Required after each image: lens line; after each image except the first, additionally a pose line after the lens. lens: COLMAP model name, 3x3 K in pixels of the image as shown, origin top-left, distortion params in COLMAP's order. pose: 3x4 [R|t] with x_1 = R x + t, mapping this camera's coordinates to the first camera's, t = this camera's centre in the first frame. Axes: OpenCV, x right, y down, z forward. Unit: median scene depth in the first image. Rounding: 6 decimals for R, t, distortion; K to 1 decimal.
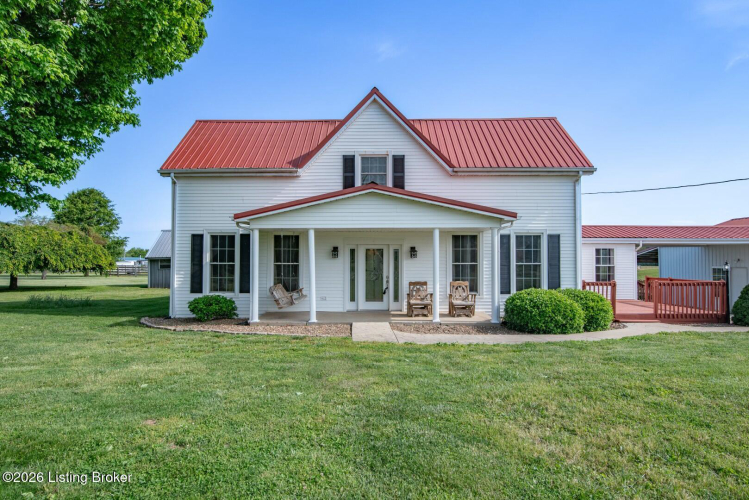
lens RADIAL K [[447.0, 0, 375.7], [0, 447.0, 255.2], [0, 0, 1]] dist [0.005488, -0.000280]
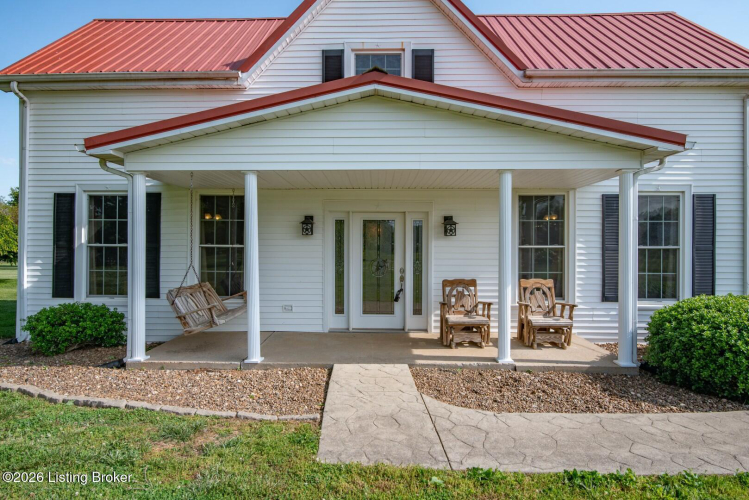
lens RADIAL K [[447.0, 0, 379.1], [0, 447.0, 252.6], [0, 0, 1]] dist [0.005488, -0.000280]
pose [[0.999910, 0.002695, -0.013105, 0.004887], [-0.002616, 0.999978, 0.006063, 0.023104], [0.013121, -0.006028, 0.999896, 0.446372]]
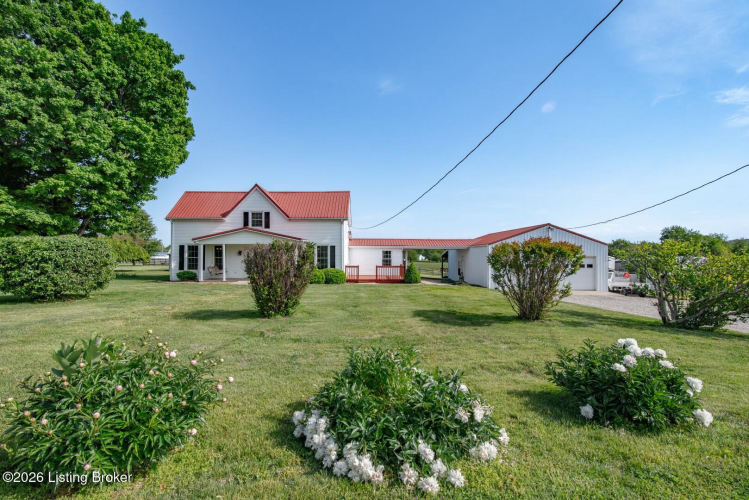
lens RADIAL K [[360.1, 0, 373.0], [0, 360.1, 252.0], [0, 0, 1]] dist [-0.016600, 0.001434]
pose [[0.999850, 0.002374, 0.017170, 0.575479], [-0.002428, 0.999992, 0.003110, -0.019563], [-0.017163, -0.003151, 0.999848, -0.902380]]
